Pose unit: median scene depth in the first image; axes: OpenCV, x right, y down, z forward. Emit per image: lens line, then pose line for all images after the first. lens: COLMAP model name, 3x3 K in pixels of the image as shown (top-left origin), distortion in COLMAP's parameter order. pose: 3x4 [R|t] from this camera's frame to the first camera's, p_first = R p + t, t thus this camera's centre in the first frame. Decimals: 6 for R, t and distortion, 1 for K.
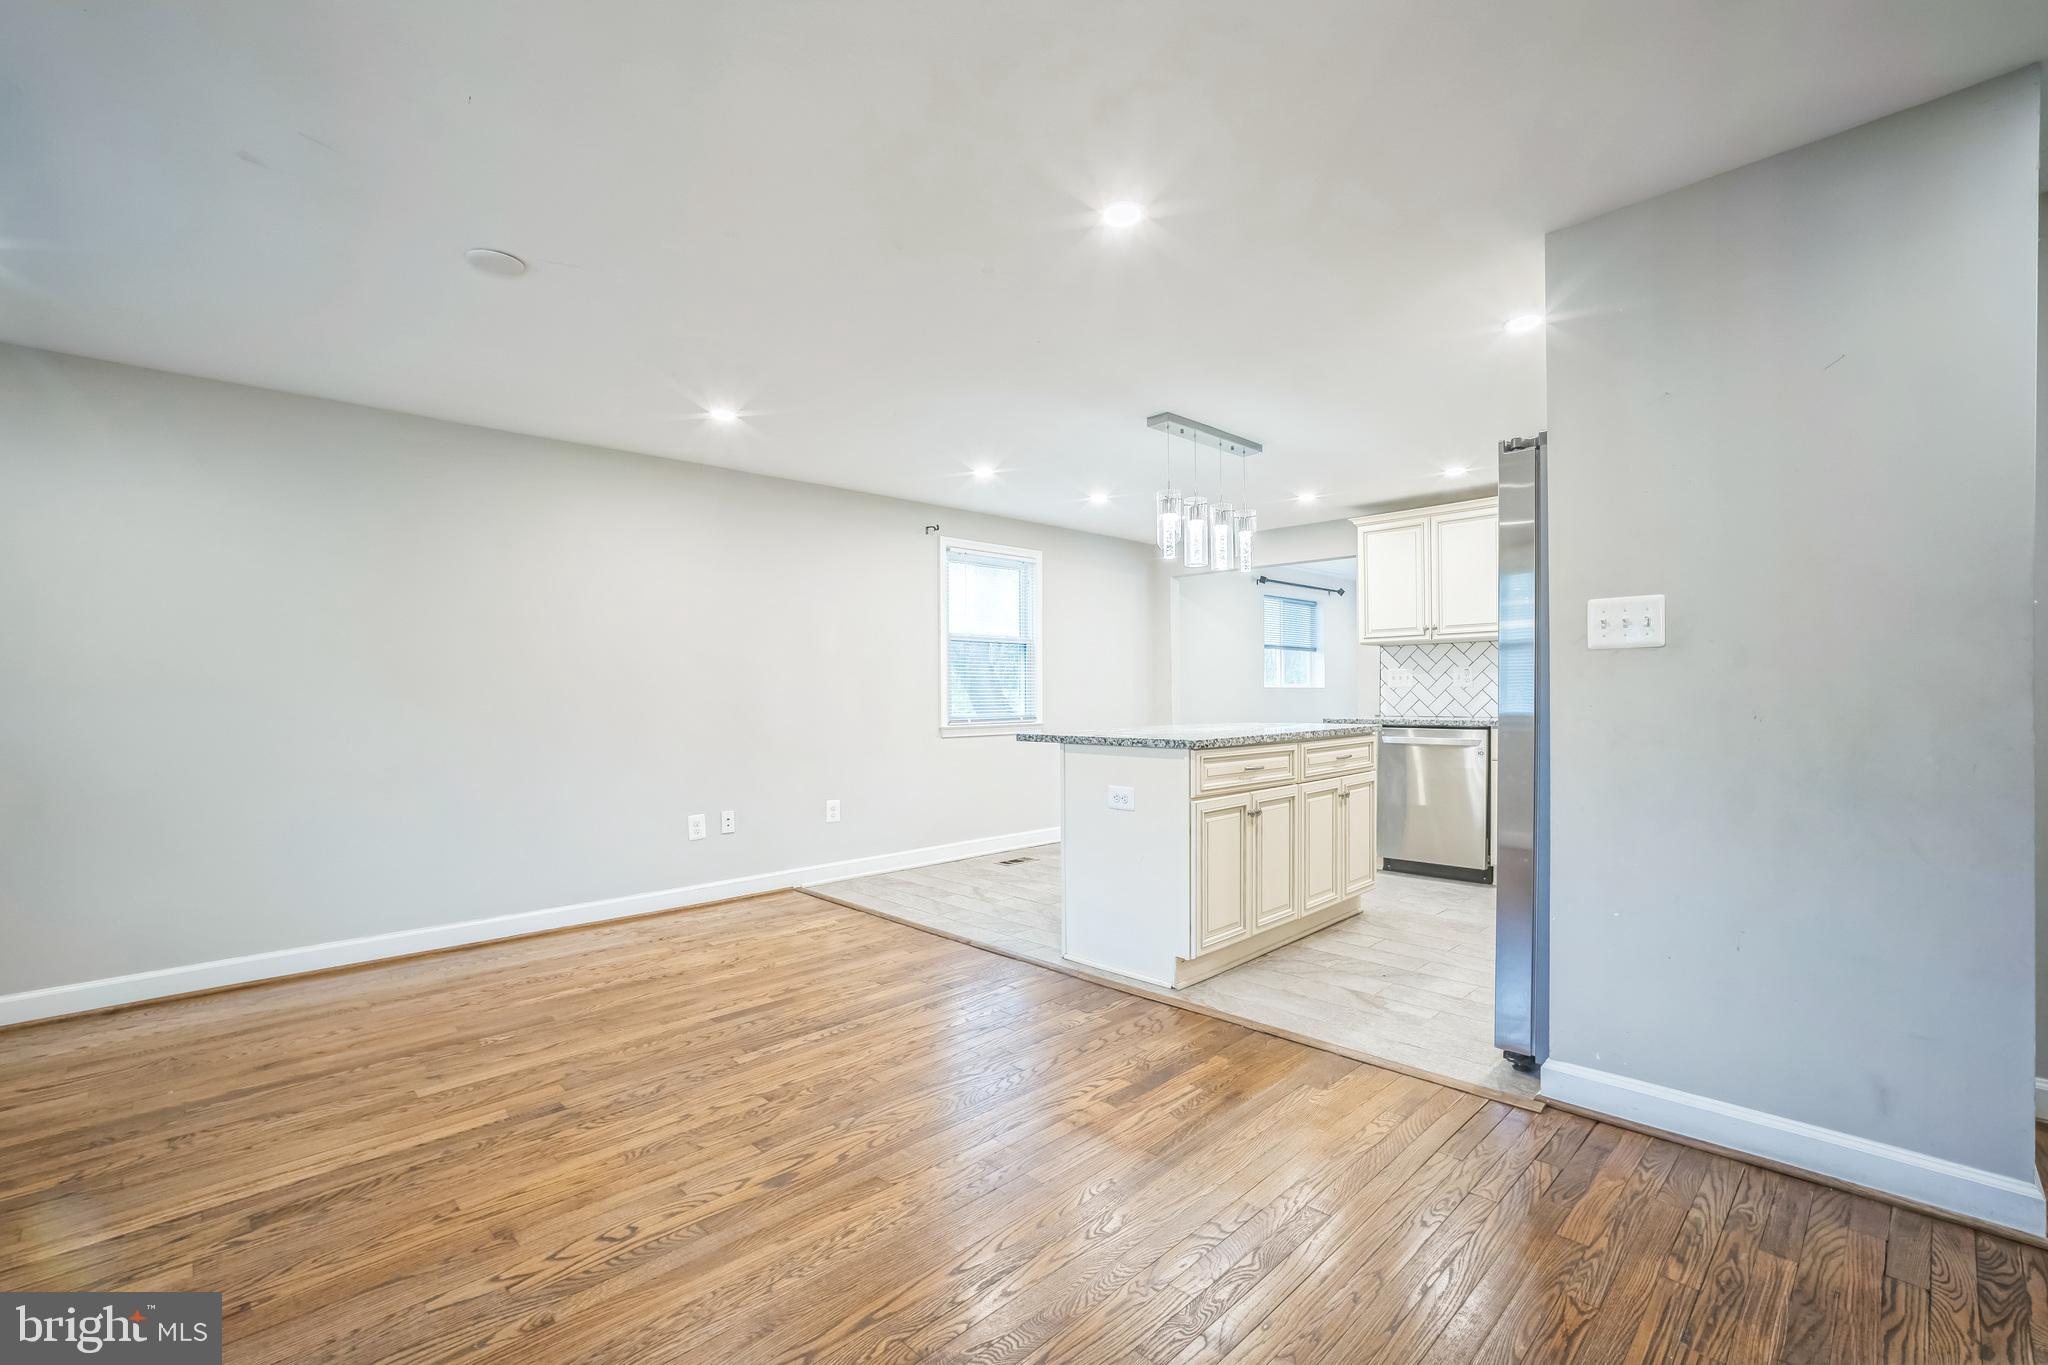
lens RADIAL K [[884.4, 0, 1019.3], [0, 884.4, 708.7], [0, 0, 1]] dist [-0.041484, 0.015814]
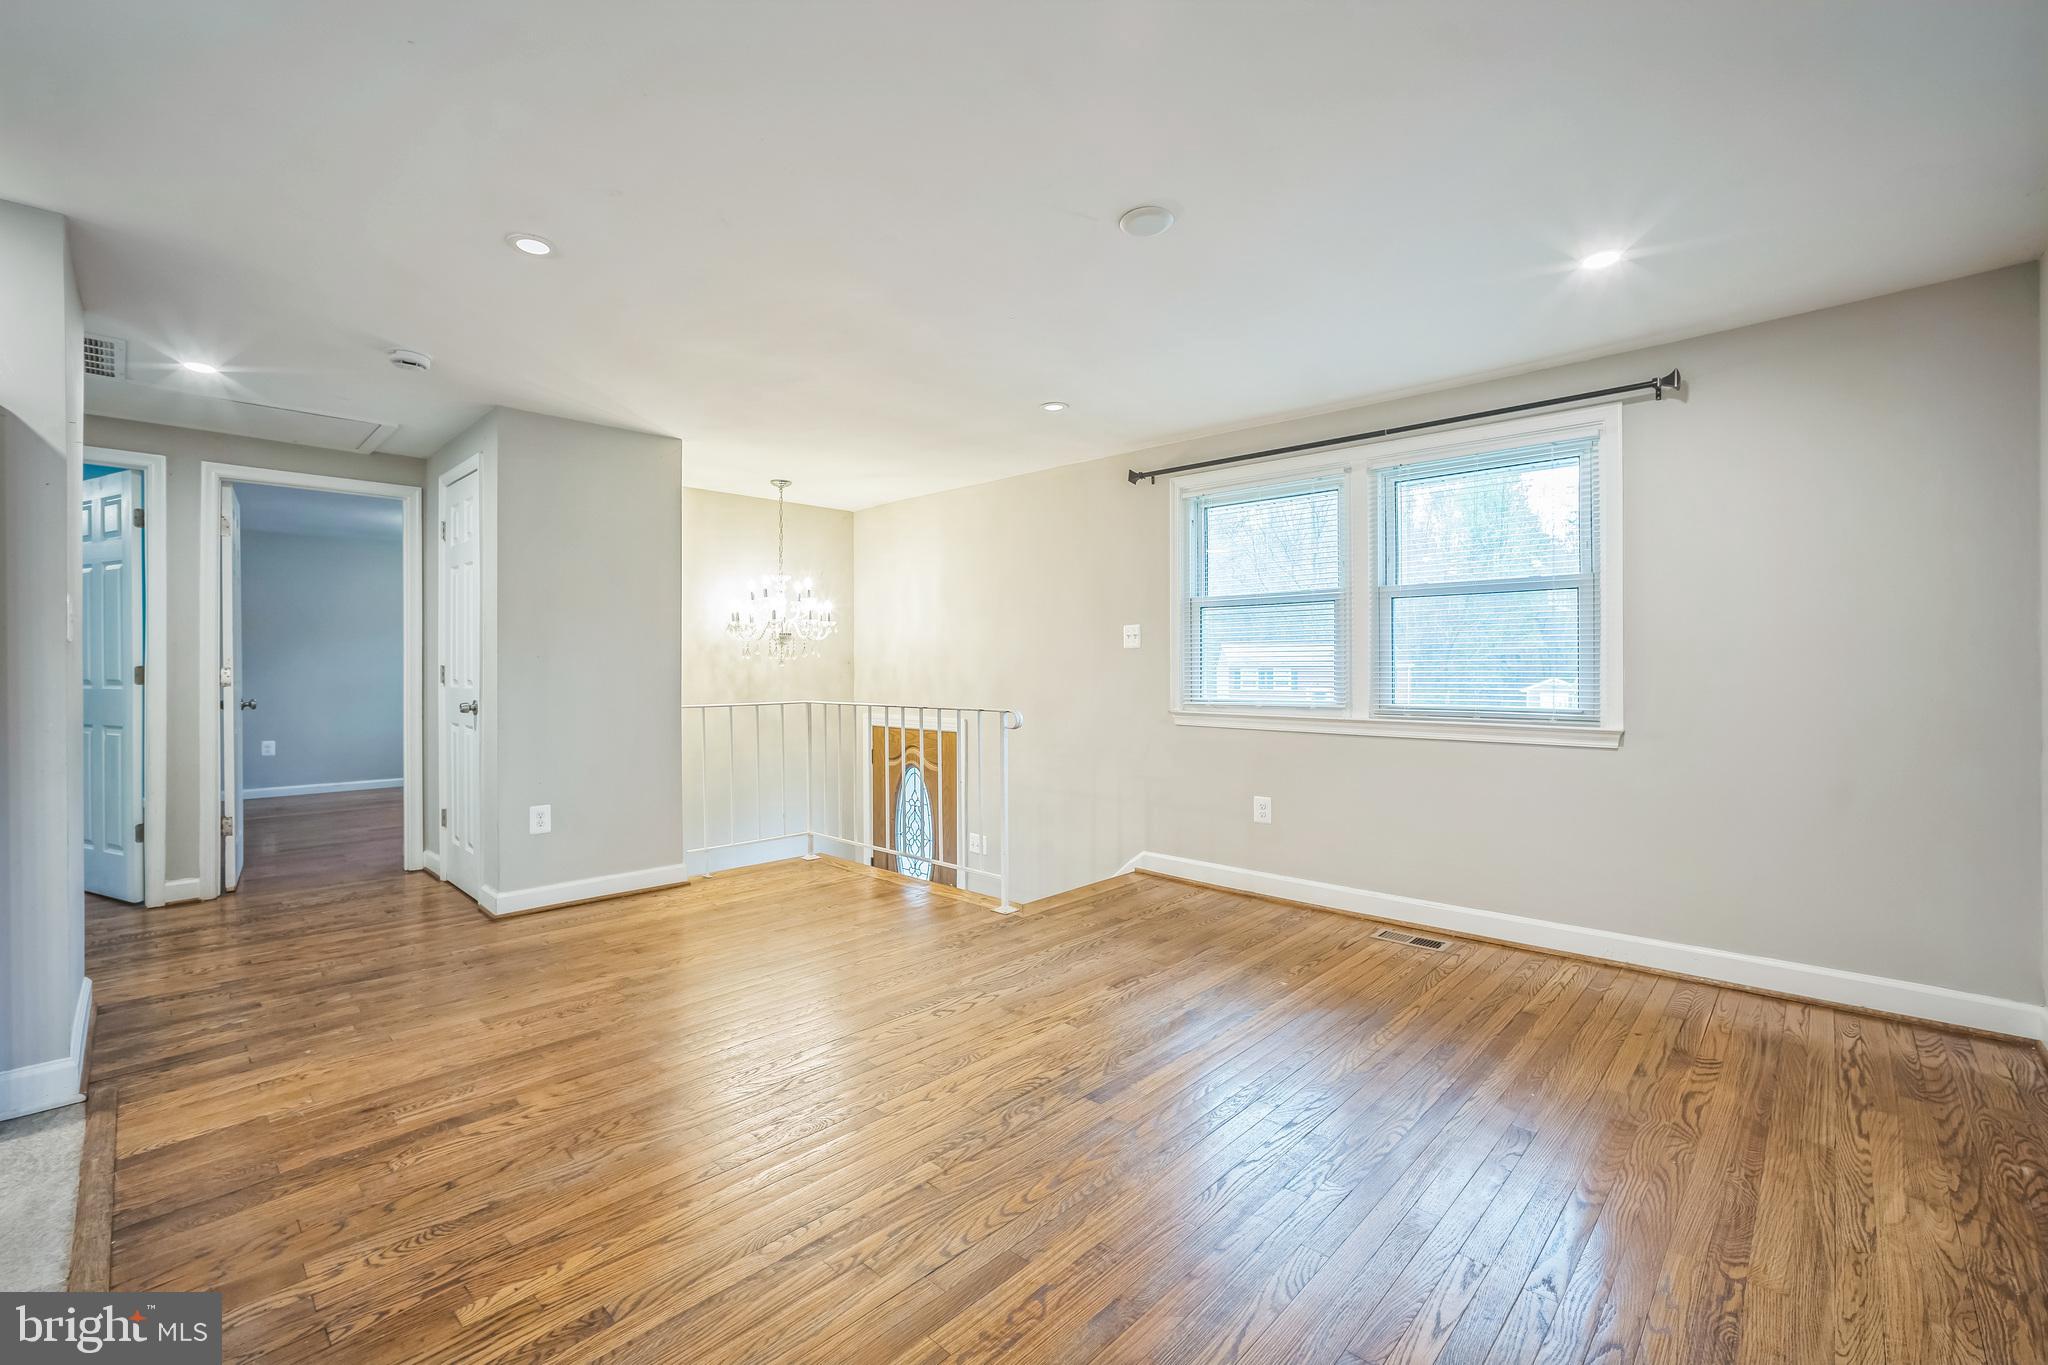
lens RADIAL K [[868.2, 0, 1029.5], [0, 868.2, 671.9], [0, 0, 1]] dist [-0.039032, 0.014888]
pose [[-0.999048, 0.012975, -0.041662, -0.274420], [0.012100, 0.999702, 0.021190, -0.023059], [0.041924, 0.020666, -0.998907, 1.252454]]
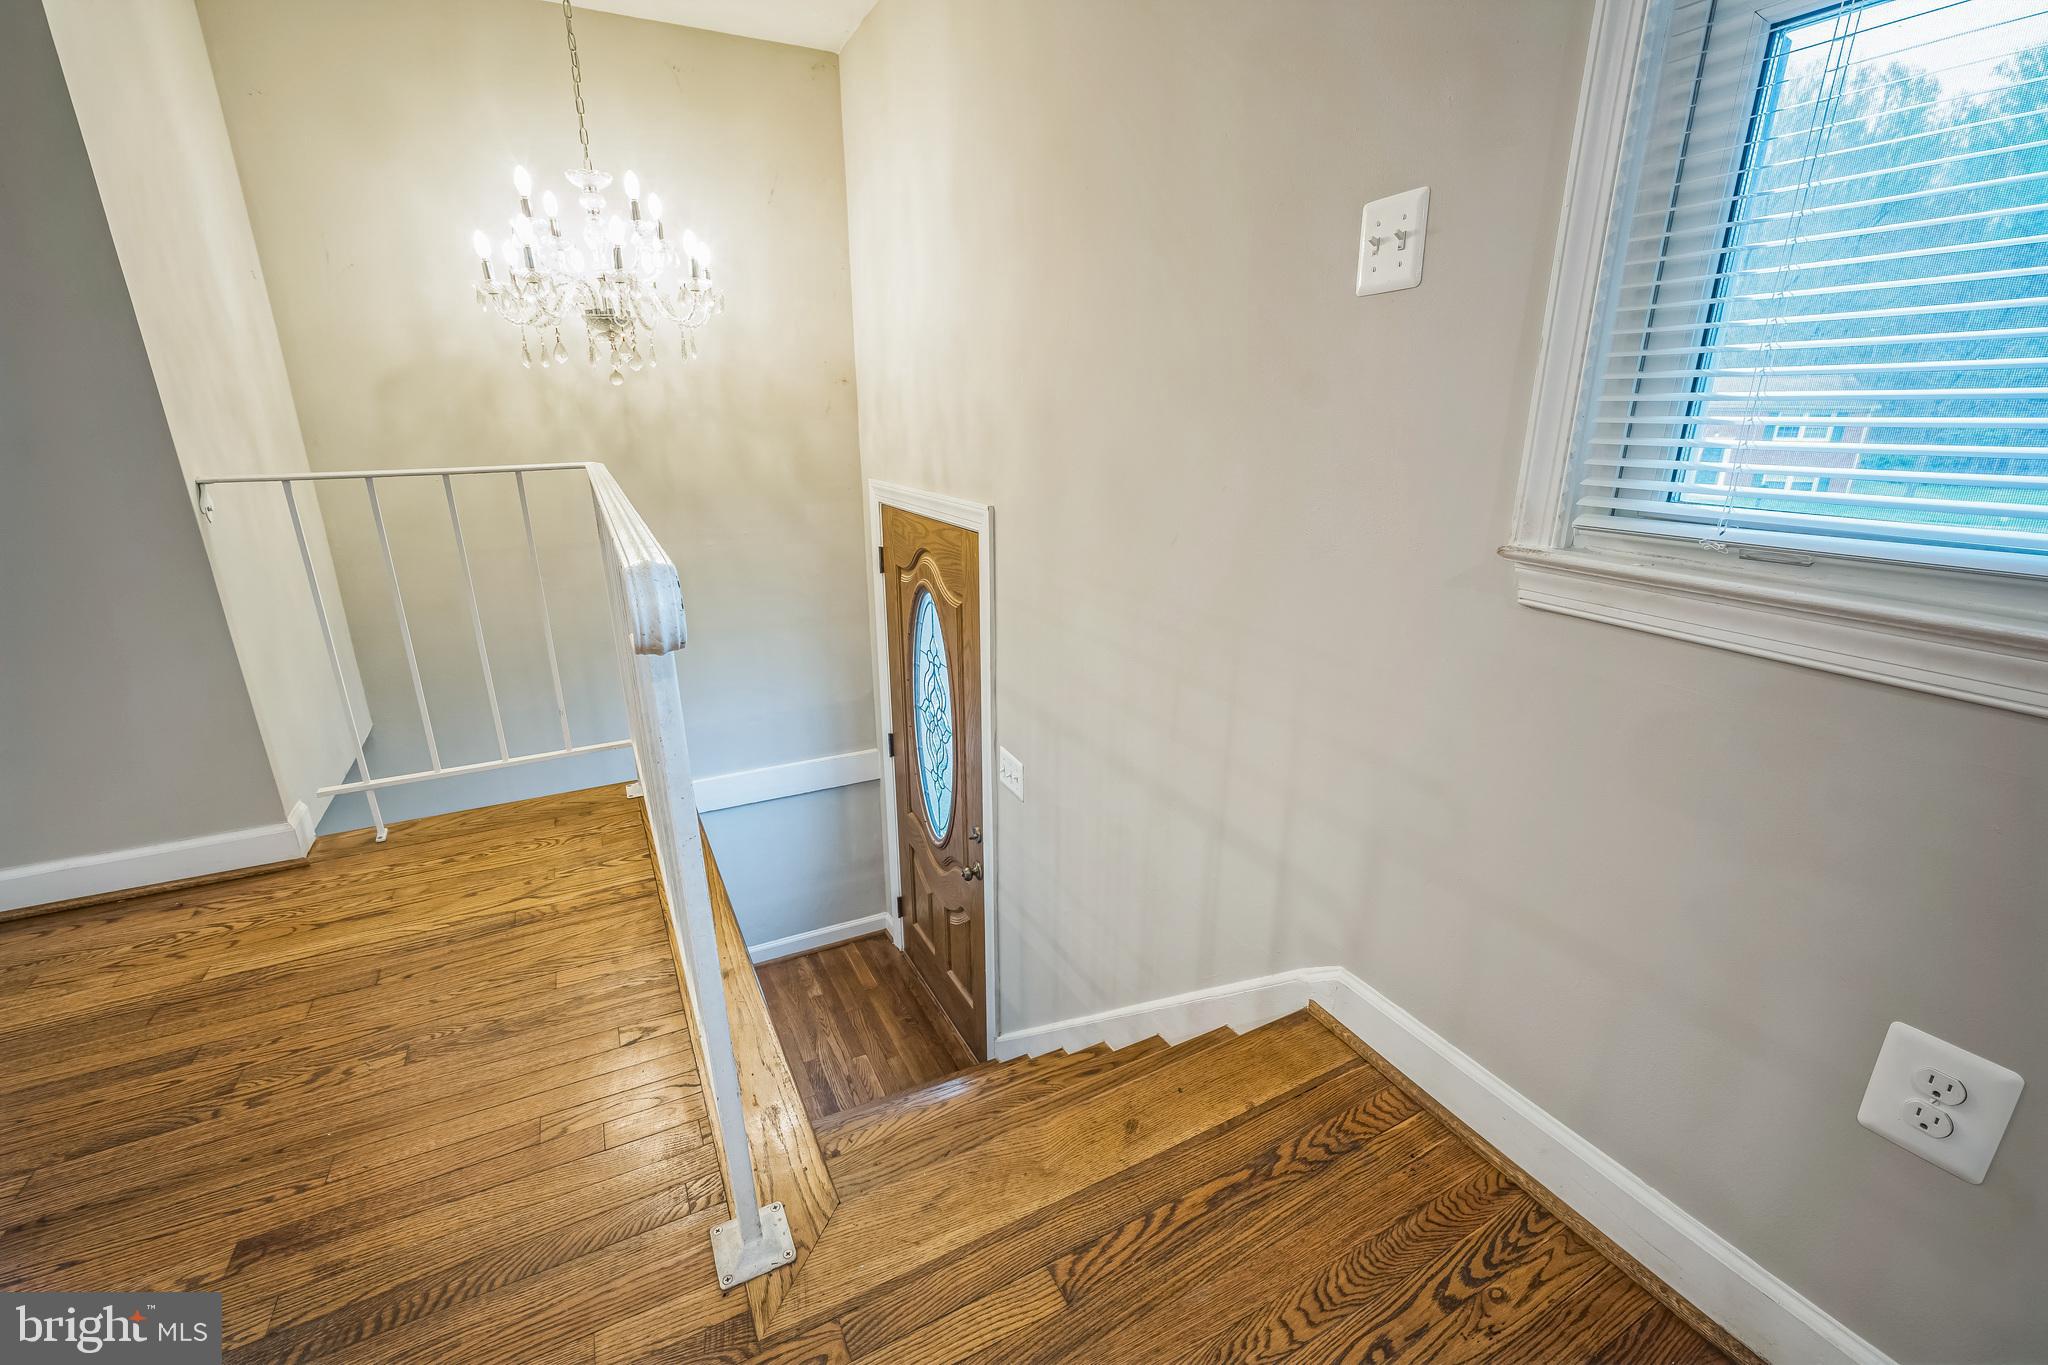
lens RADIAL K [[858.7, 0, 1030.4], [0, 858.7, 683.5], [0, 0, 1]] dist [-0.030117, 0.011028]
pose [[-0.959282, -0.077382, 0.271645, -0.451042], [0.013977, 0.947556, 0.319284, 0.008741], [-0.282106, 0.310080, -0.907892, 0.358396]]
